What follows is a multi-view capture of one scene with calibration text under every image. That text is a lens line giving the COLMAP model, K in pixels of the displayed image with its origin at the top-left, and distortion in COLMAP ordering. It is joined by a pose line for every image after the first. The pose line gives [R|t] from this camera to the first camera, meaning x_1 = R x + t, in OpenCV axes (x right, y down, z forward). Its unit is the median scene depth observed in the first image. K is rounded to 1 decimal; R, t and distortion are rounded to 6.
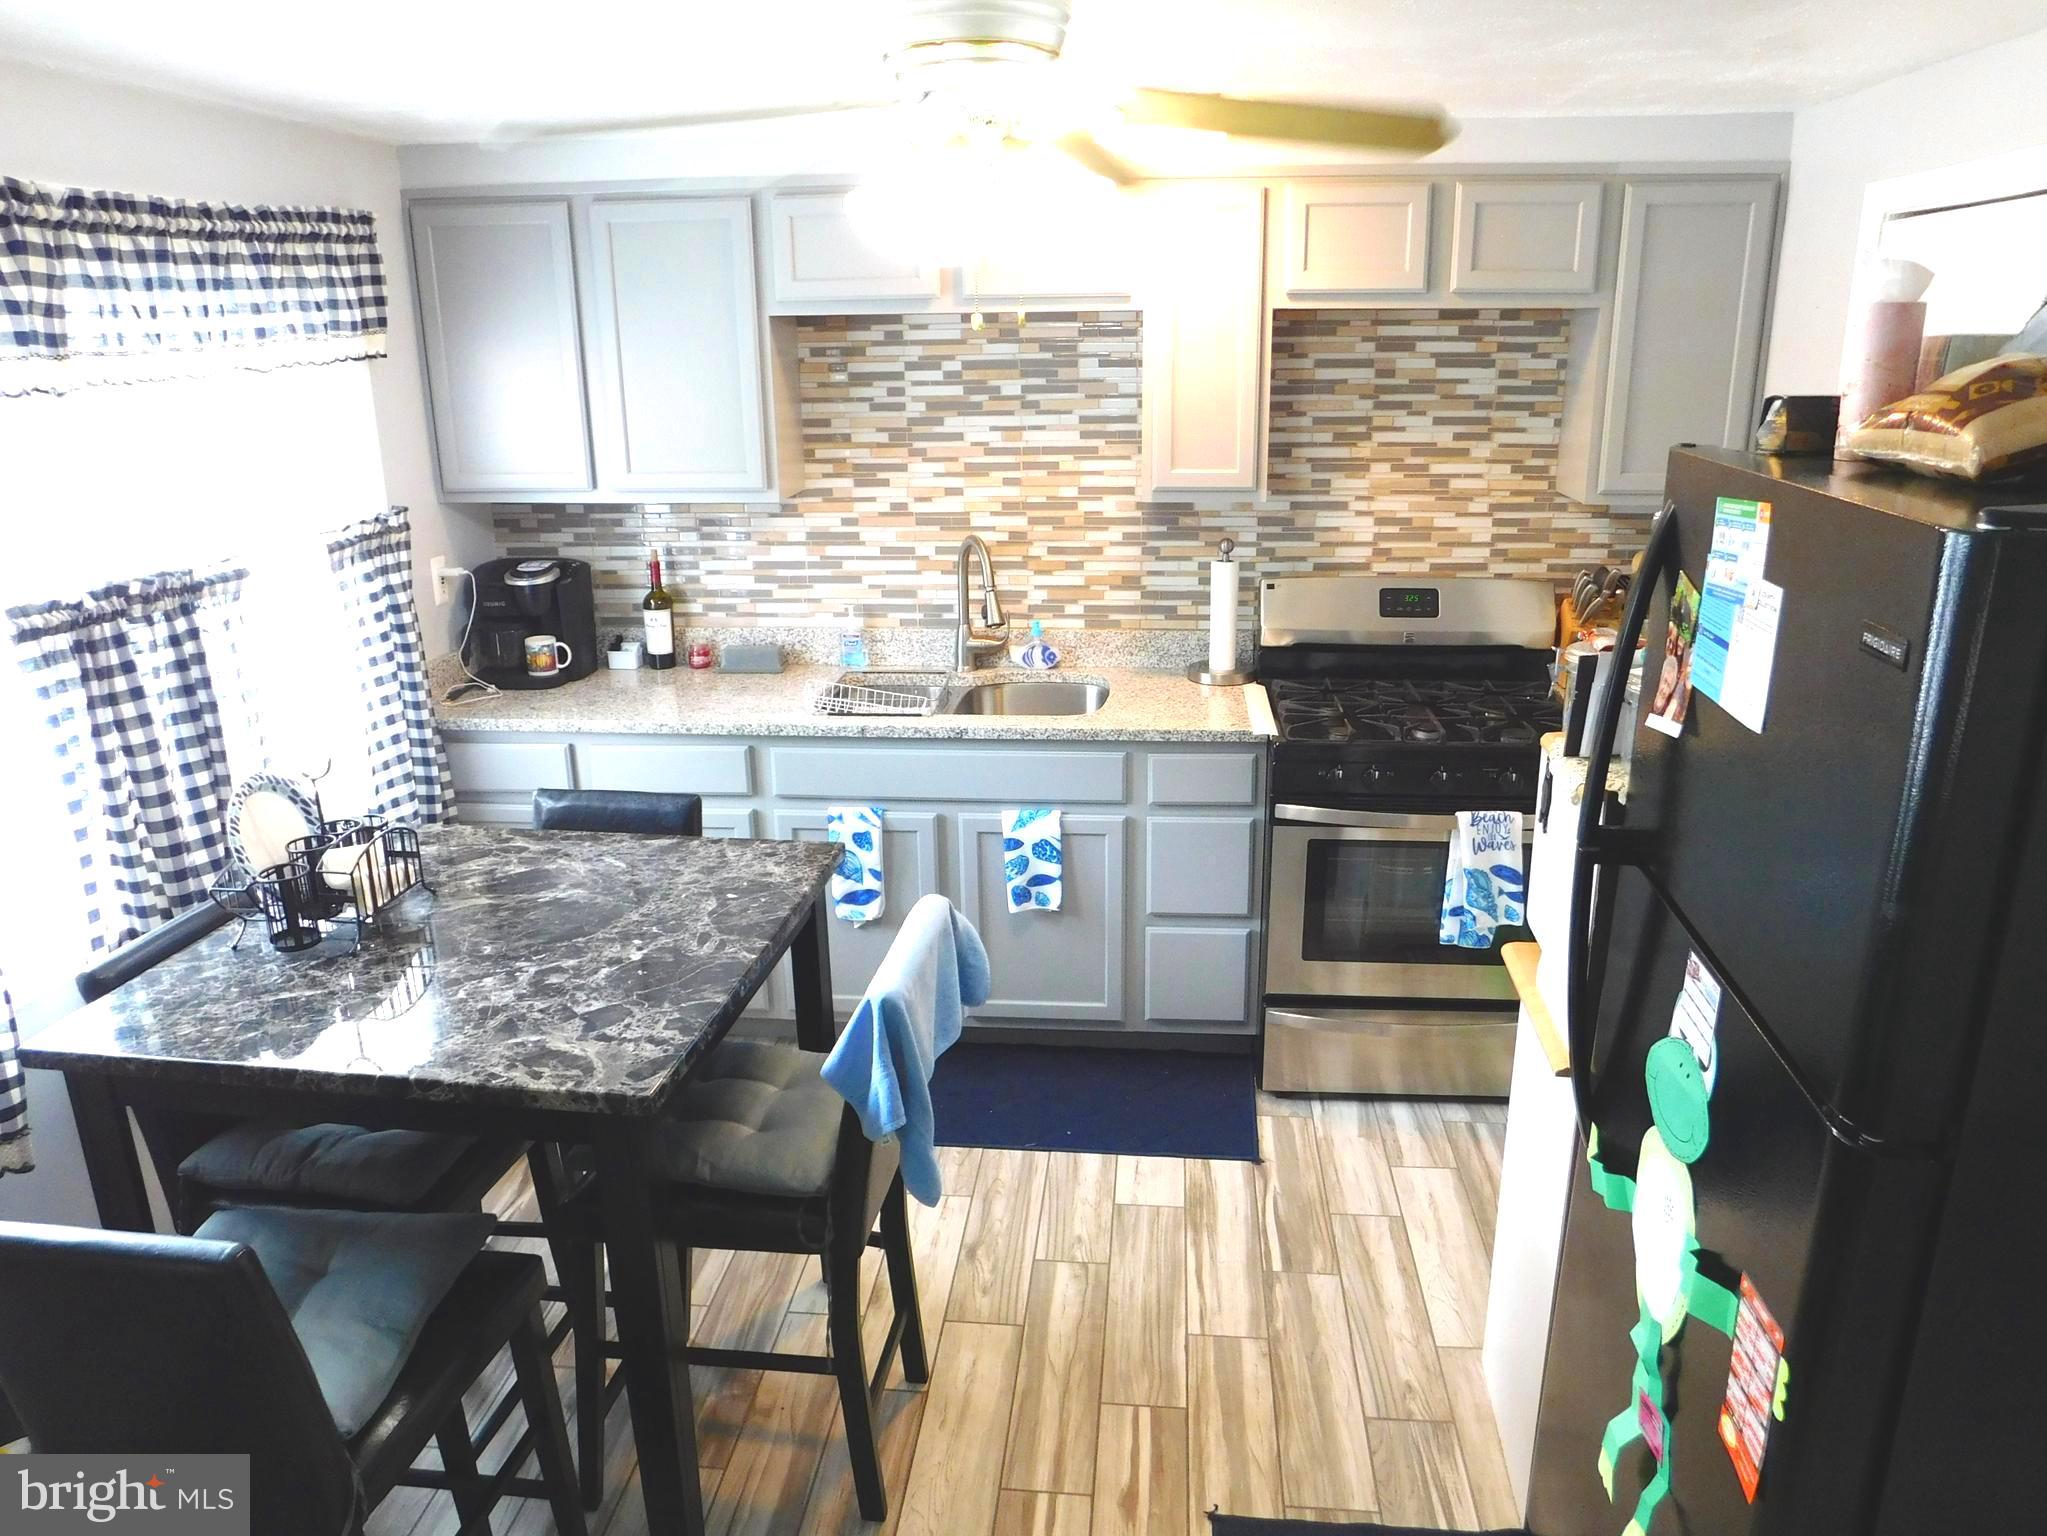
lens RADIAL K [[1410.9, 0, 1023.5], [0, 1410.9, 768.0], [0, 0, 1]] dist [-0.076426, 0.058593]
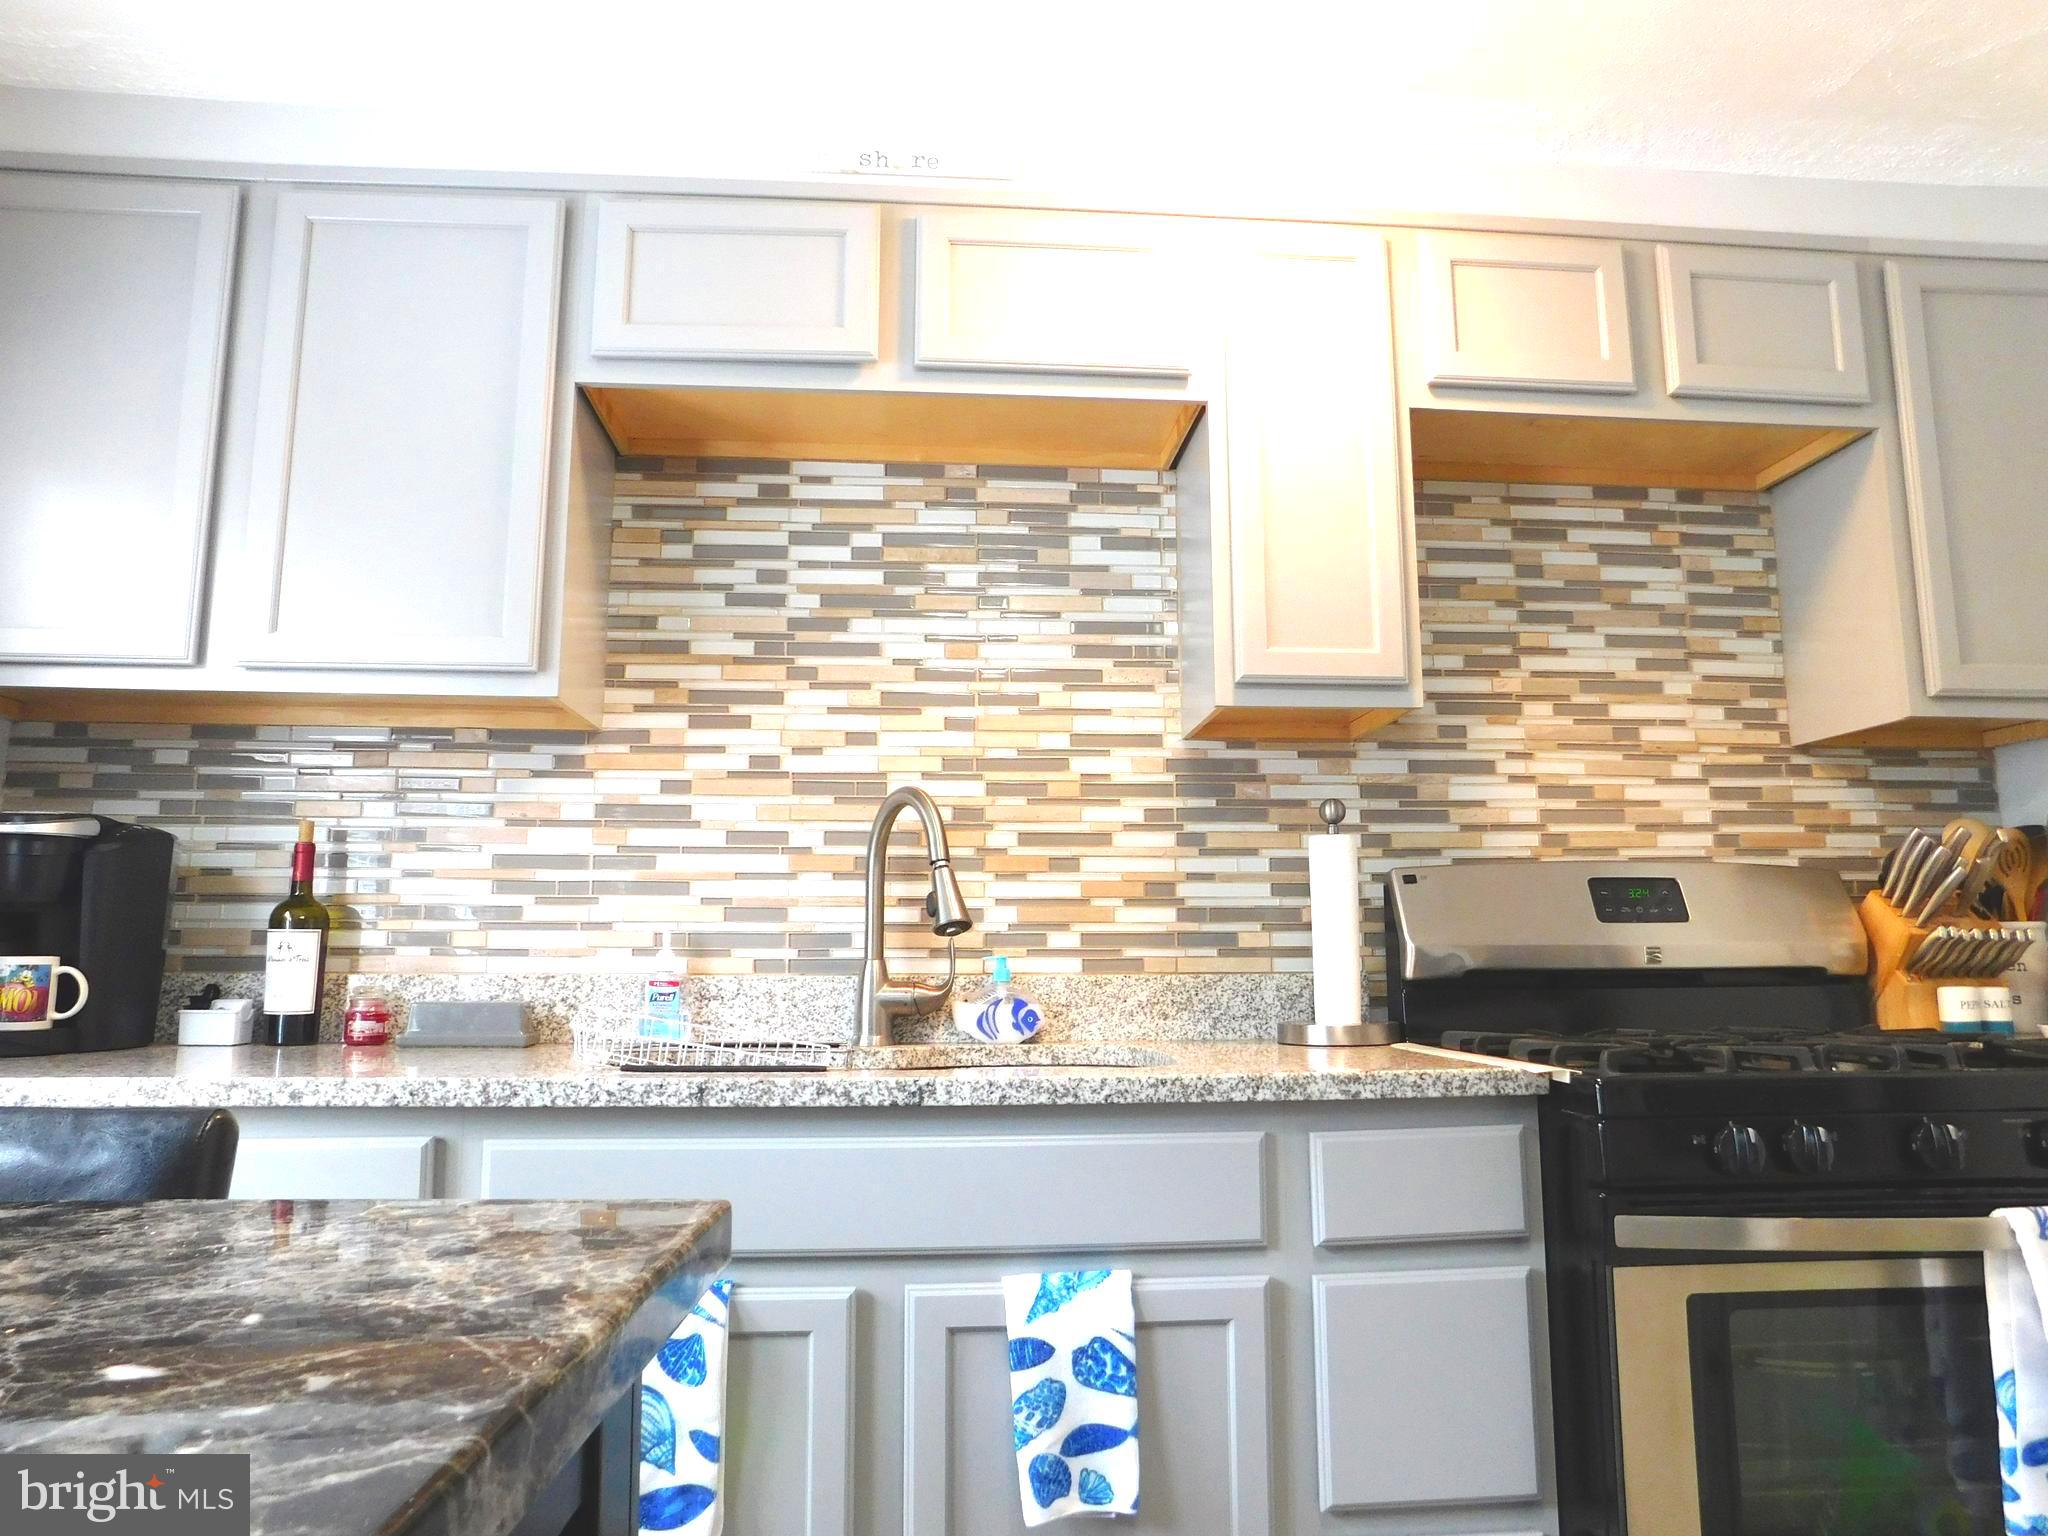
lens RADIAL K [[1346.1, 0, 1024.0], [0, 1346.1, 768.0], [0, 0, 1]] dist [-0.072777, 0.056171]
pose [[0.984080, 0.036506, 0.173935, -0.082156], [0.041684, 0.903966, -0.425567, 0.060402], [-0.172767, 0.426042, 0.888054, 0.504175]]
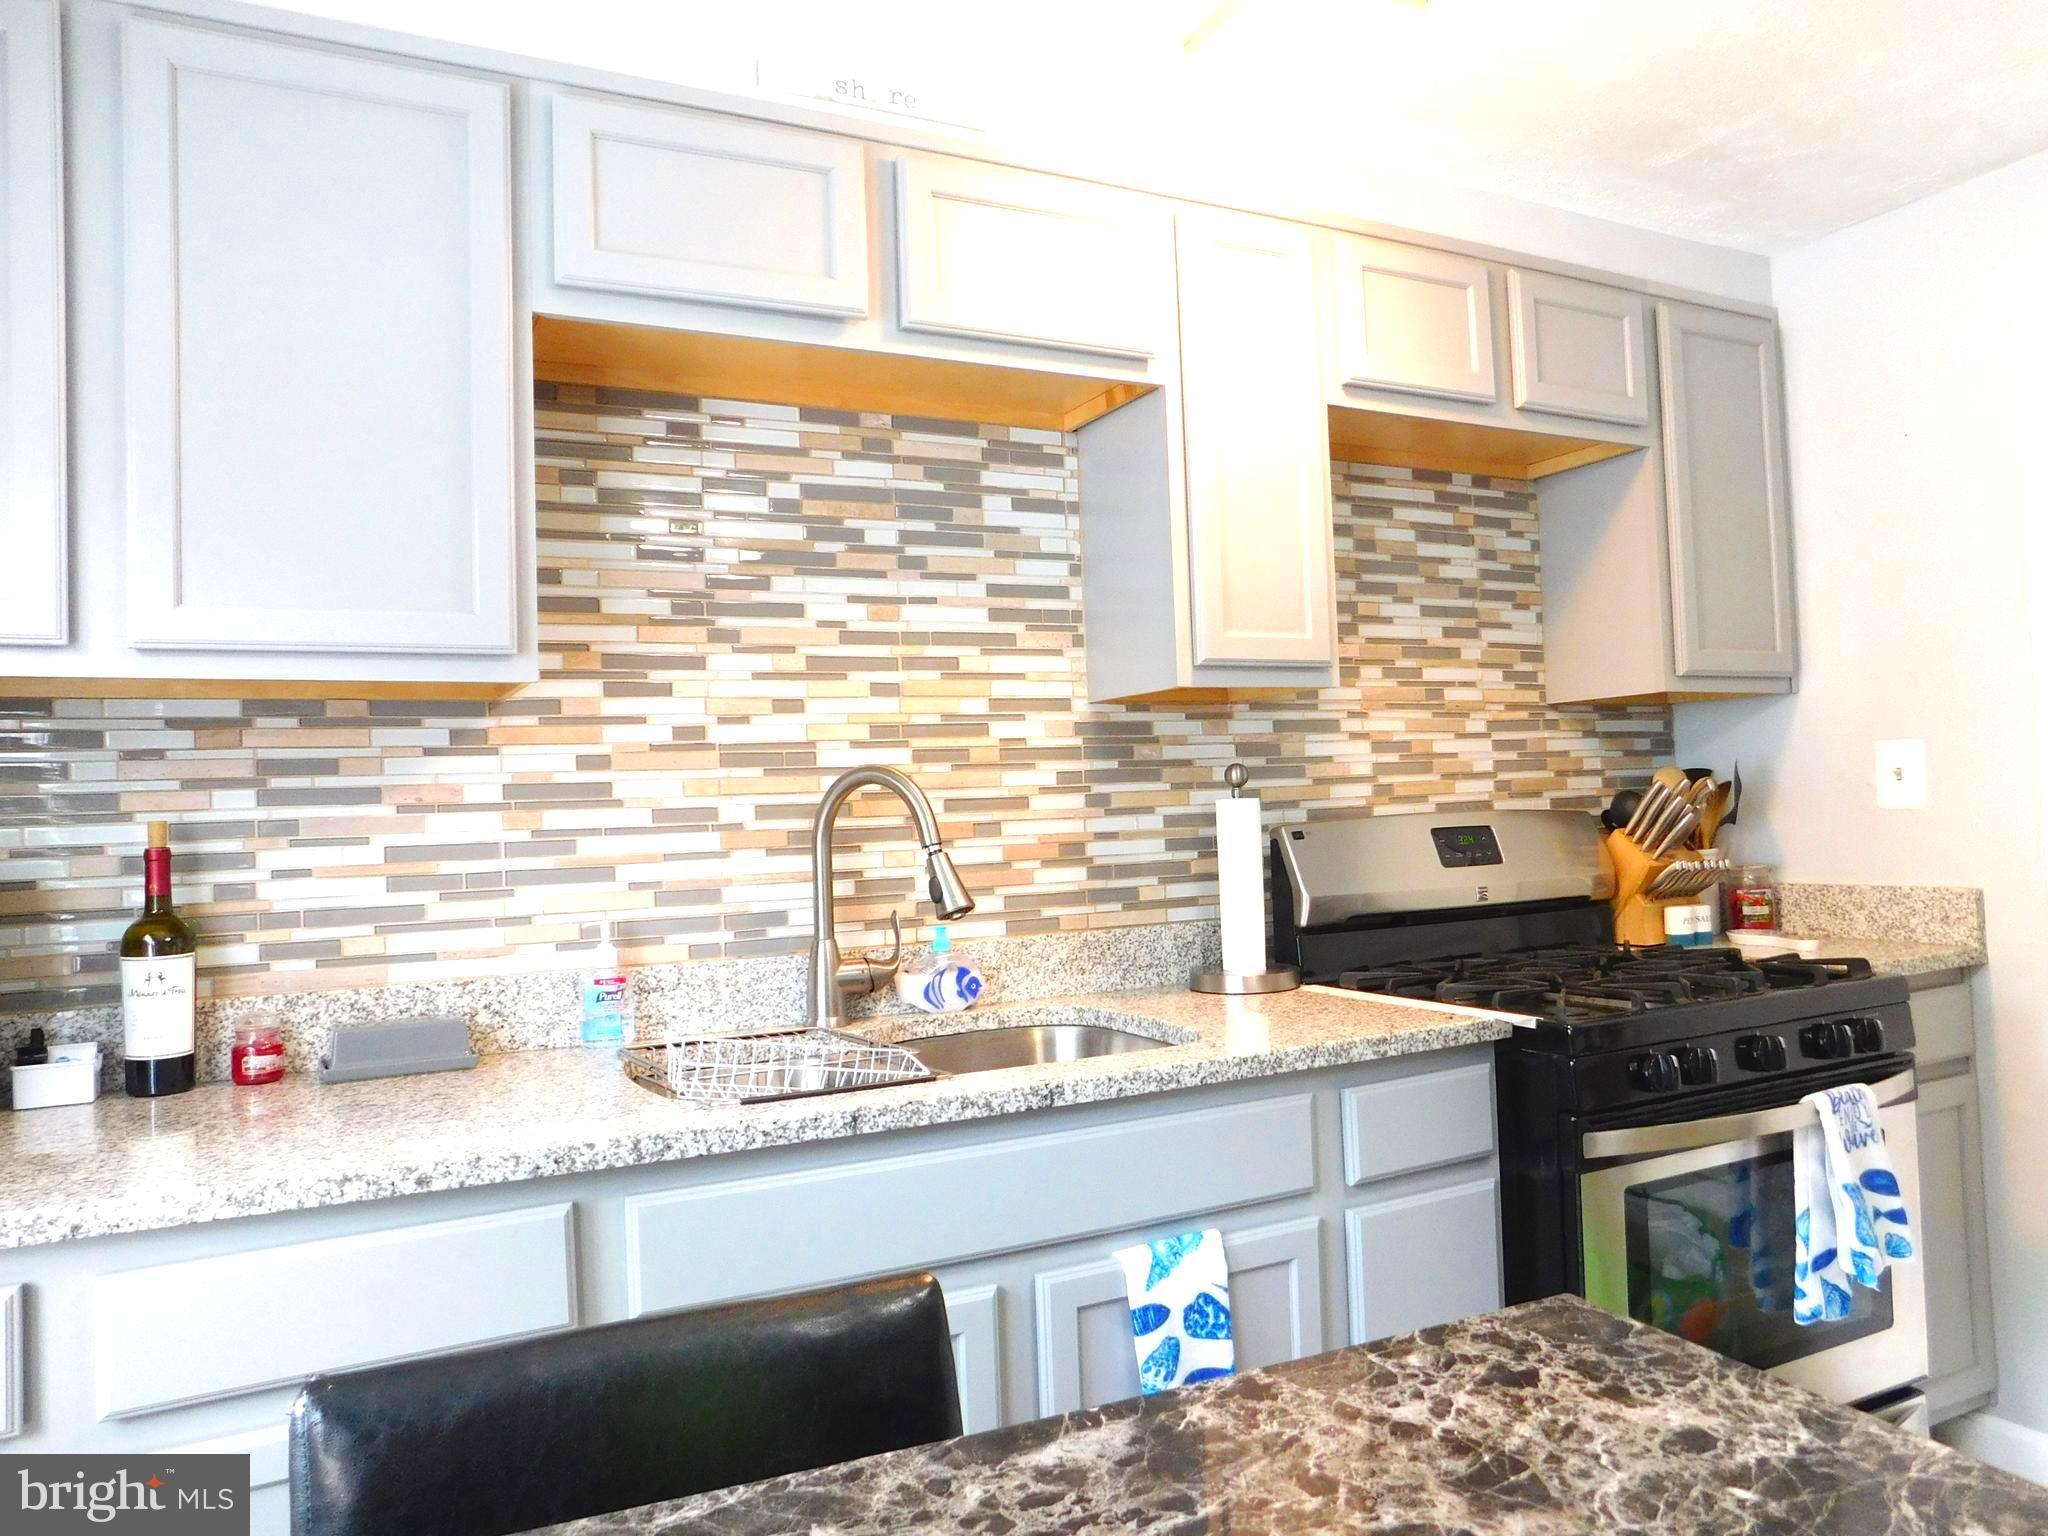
lens RADIAL K [[1419.8, 0, 1024.0], [0, 1419.8, 768.0], [0, 0, 1]] dist [-0.070133, 0.052957]
pose [[0.845275, -0.002420, 0.534326, -0.279792], [0.181795, 0.941636, -0.283324, 0.004449], [-0.502455, 0.336624, 0.796381, 0.524927]]
